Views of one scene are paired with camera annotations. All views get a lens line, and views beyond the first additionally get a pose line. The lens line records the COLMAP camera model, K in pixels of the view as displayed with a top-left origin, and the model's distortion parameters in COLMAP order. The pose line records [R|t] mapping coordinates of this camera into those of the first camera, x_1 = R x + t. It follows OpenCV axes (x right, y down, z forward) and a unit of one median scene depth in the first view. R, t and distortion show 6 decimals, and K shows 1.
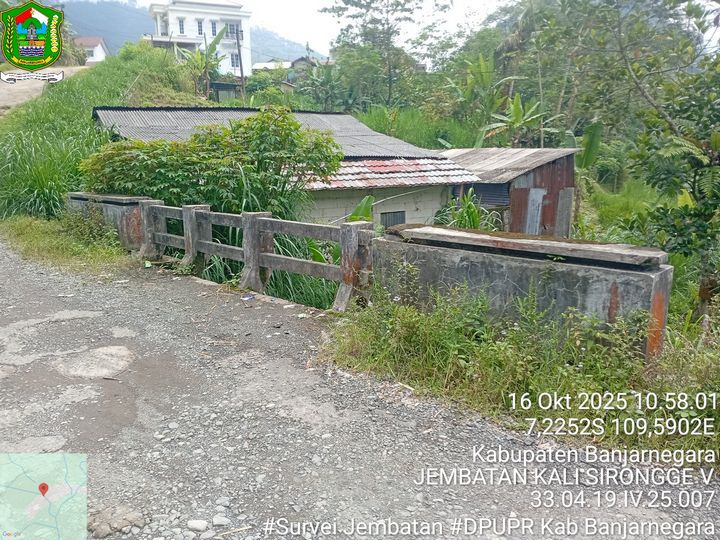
lens RADIAL K [[539.0, 0, 352.7], [0, 539.0, 256.6], [0, 0, 1]] dist [0.028848, -0.087165]
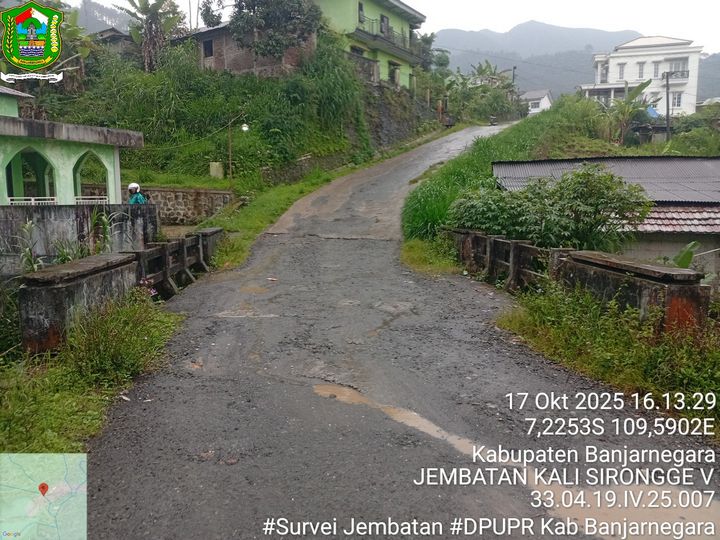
lens RADIAL K [[539.0, 0, 361.0], [0, 539.0, 277.9], [0, 0, 1]] dist [0.028848, -0.087165]
pose [[0.734088, 0.104174, -0.671016, 0.295875], [-0.131678, 0.991244, 0.009834, 0.035844], [0.666165, 0.081139, 0.741378, -0.213175]]
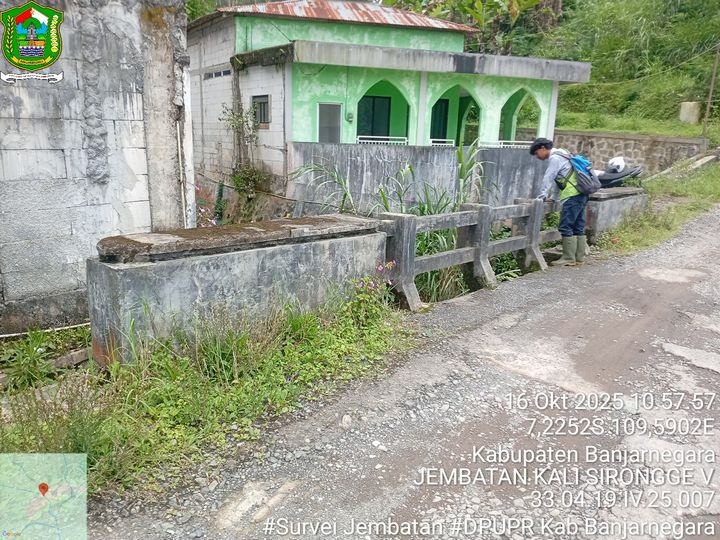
lens RADIAL K [[539.0, 0, 371.6], [0, 539.0, 269.4], [0, 0, 1]] dist [0.028848, -0.087165]
pose [[-0.001002, 0.233391, -0.972383, 0.034001], [-0.220928, 0.948304, 0.227839, -0.006821], [0.975290, 0.215054, 0.050612, 0.082126]]
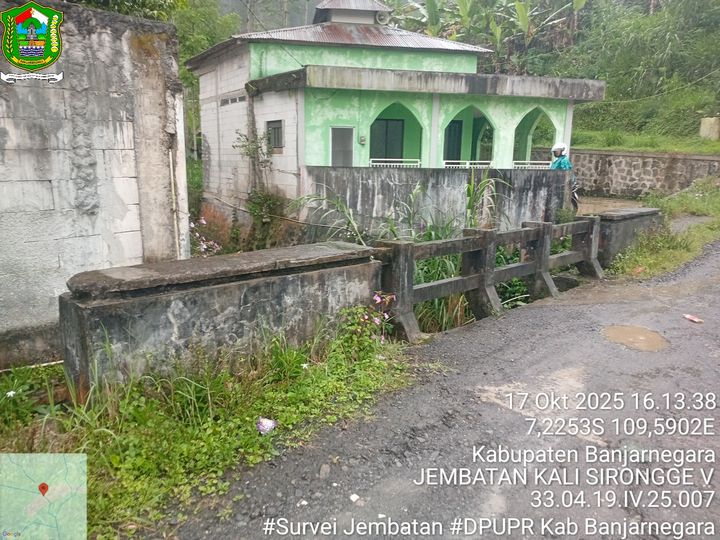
lens RADIAL K [[539.0, 0, 373.3], [0, 539.0, 276.6], [0, 0, 1]] dist [0.028848, -0.087165]
pose [[-0.032339, 0.208251, -0.977541, 0.014761], [-0.203533, 0.956186, 0.210435, -0.012636], [0.978534, 0.205767, 0.011464, 0.099072]]
